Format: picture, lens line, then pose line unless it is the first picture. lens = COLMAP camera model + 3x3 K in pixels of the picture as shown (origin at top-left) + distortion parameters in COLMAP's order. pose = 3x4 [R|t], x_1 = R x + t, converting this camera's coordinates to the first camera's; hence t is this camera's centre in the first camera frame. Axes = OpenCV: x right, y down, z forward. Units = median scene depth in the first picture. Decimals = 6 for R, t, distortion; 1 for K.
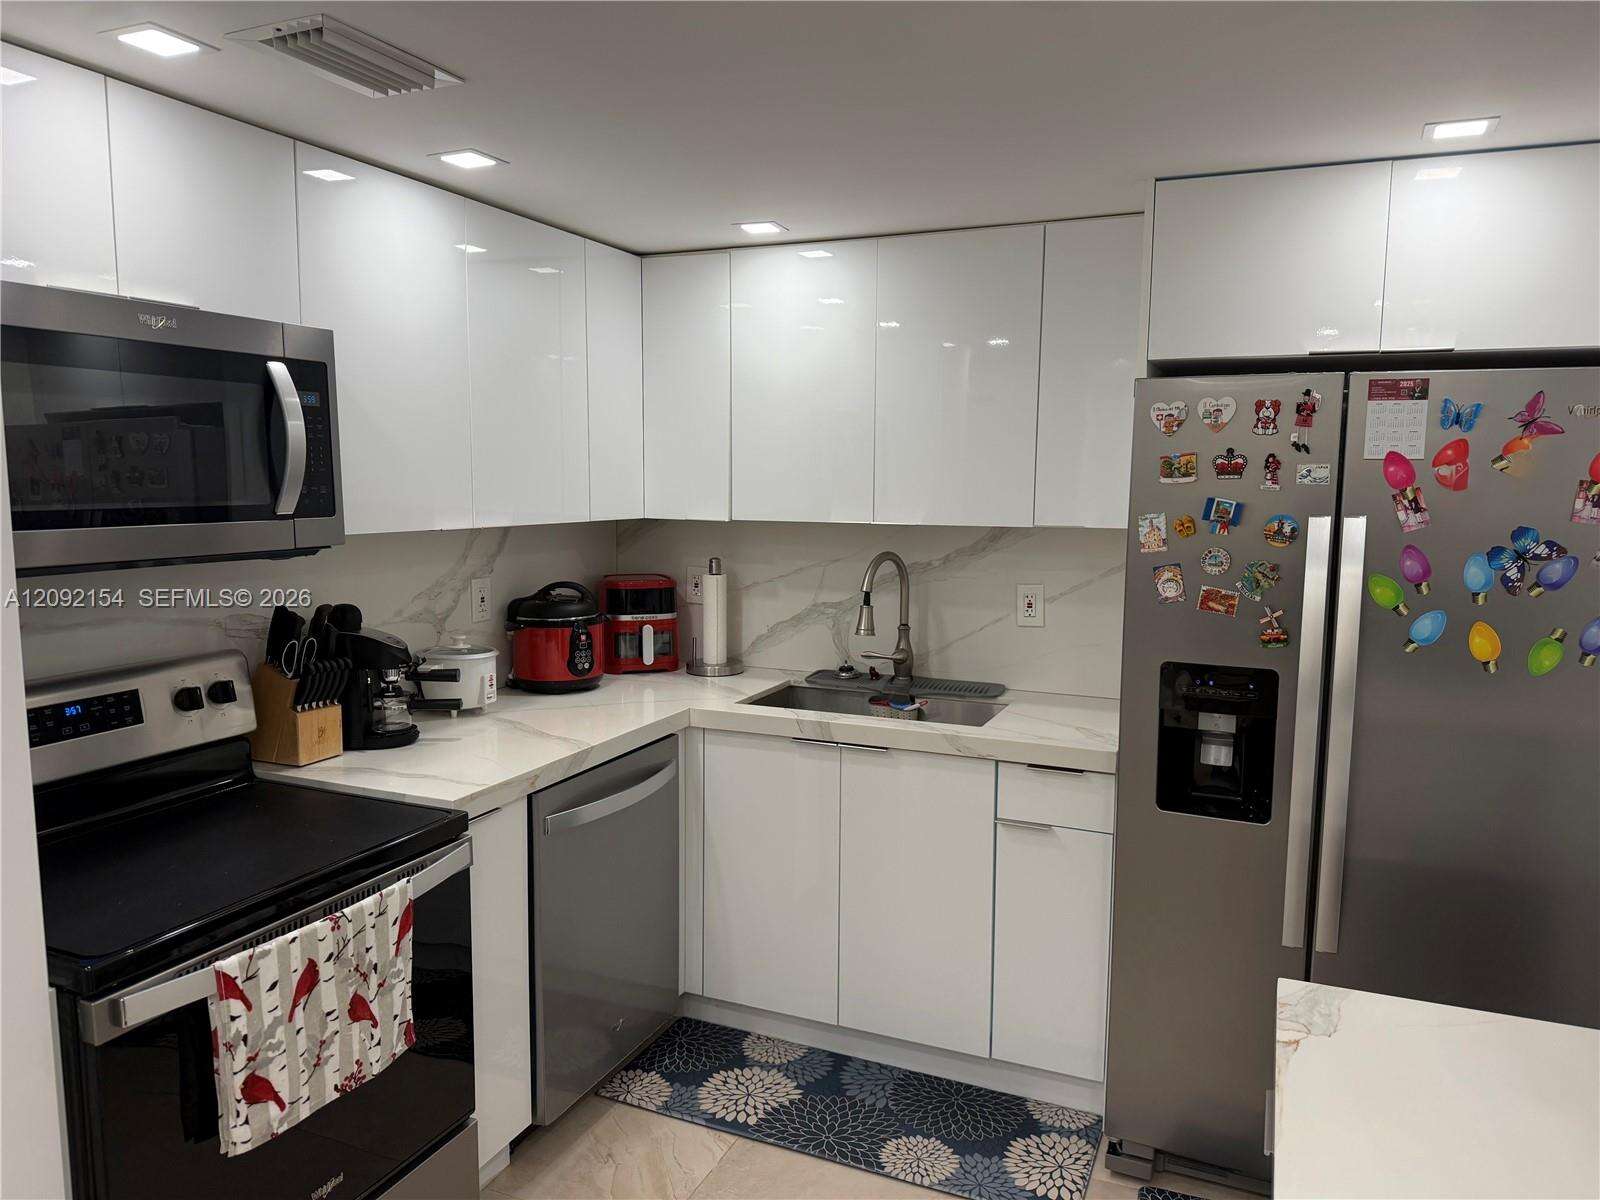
lens RADIAL K [[1129.3, 0, 800.3], [0, 1129.3, 609.3], [0, 0, 1]] dist [0.049050, -0.057273]
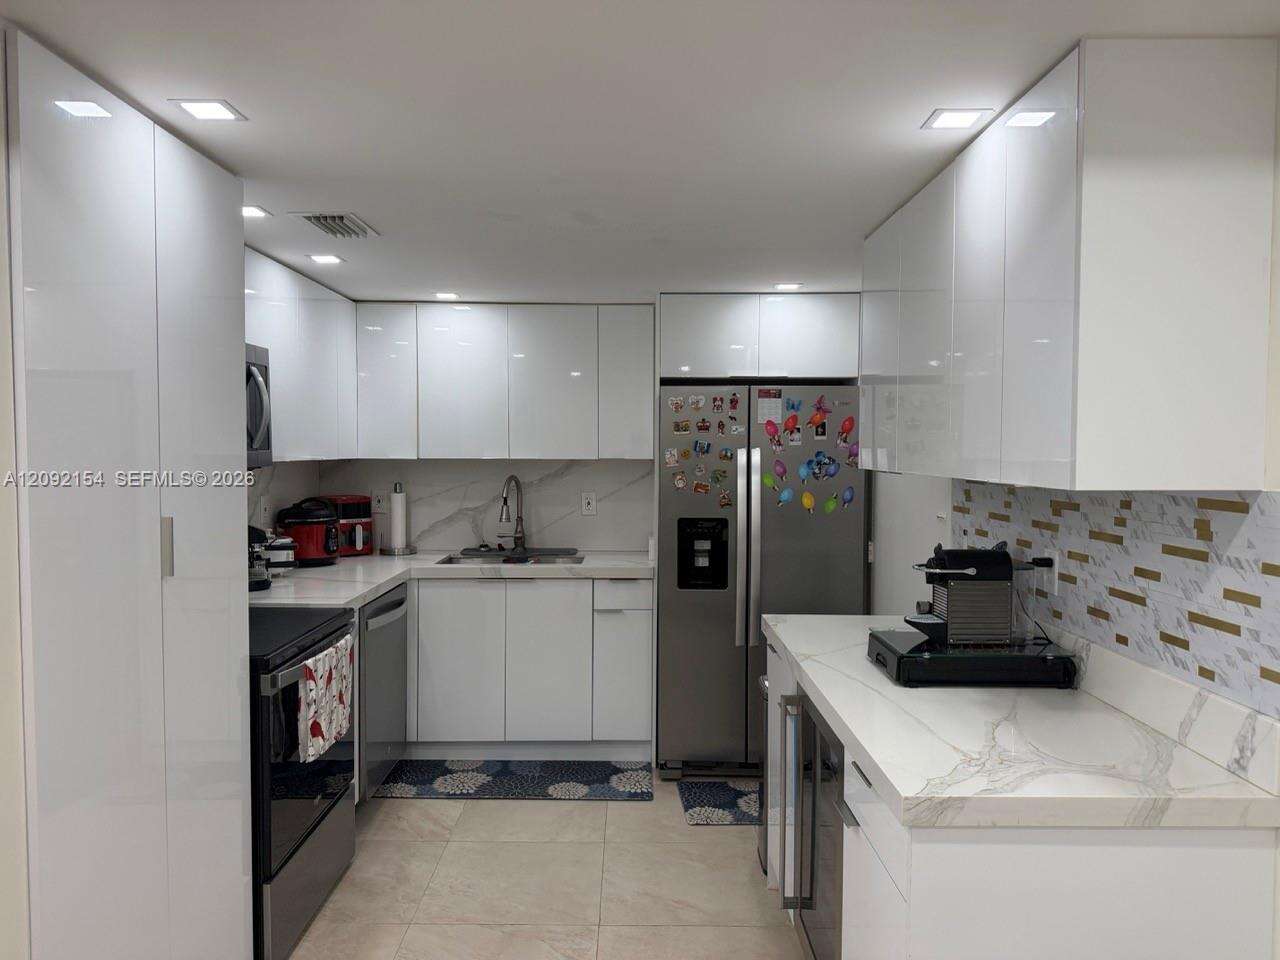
lens RADIAL K [[903.5, 0, 644.4], [0, 903.5, 482.5], [0, 0, 1]] dist [0.049050, -0.057273]
pose [[0.913825, -0.019156, 0.405657, -0.390689], [0.051319, 0.996326, -0.068559, 0.085710], [-0.402854, 0.083468, 0.911451, -0.478269]]
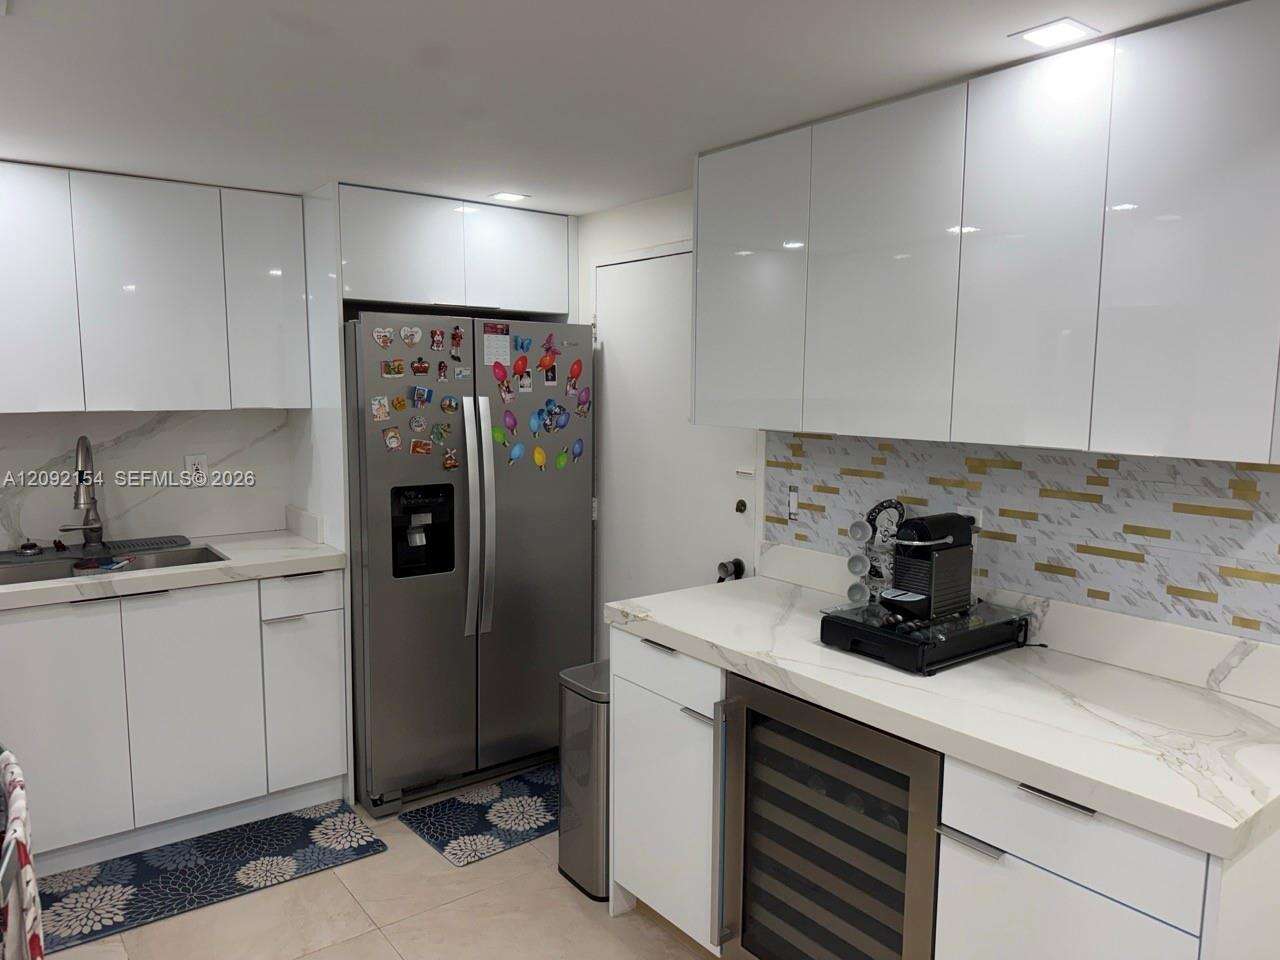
lens RADIAL K [[903.5, 0, 644.9], [0, 903.5, 489.6], [0, 0, 1]] dist [0.049050, -0.057273]
pose [[0.486577, -0.107946, 0.866943, -0.591502], [0.100580, 0.992660, 0.067148, -0.001517], [-0.867829, 0.054524, 0.493863, 0.038164]]
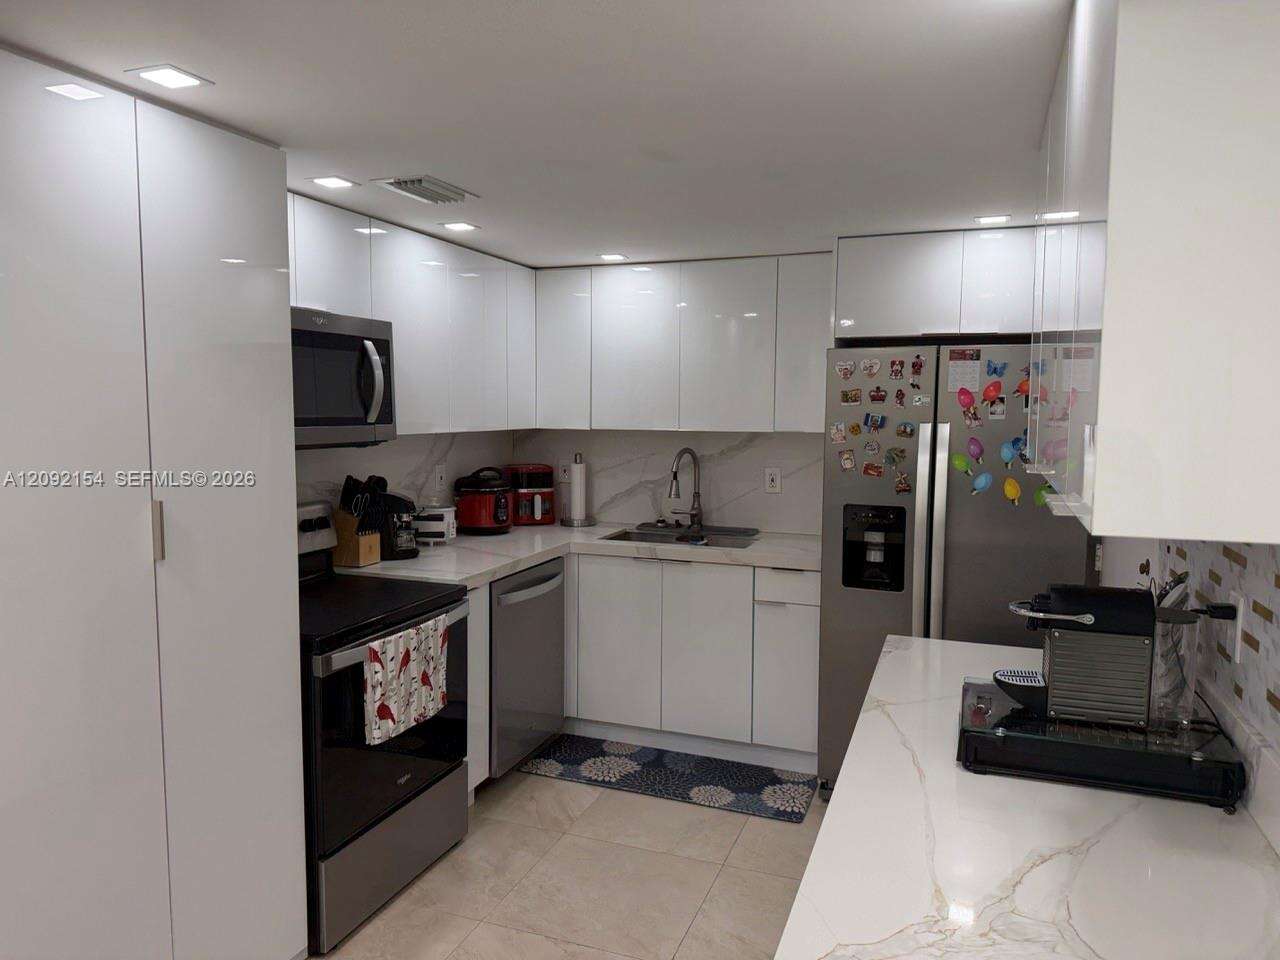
lens RADIAL K [[903.5, 0, 638.4], [0, 903.5, 484.3], [0, 0, 1]] dist [0.049050, -0.057273]
pose [[0.998685, -0.005149, 0.051009, -0.077200], [0.006746, 0.999491, -0.031187, 0.053742], [-0.050822, 0.031490, 0.998211, -0.396269]]
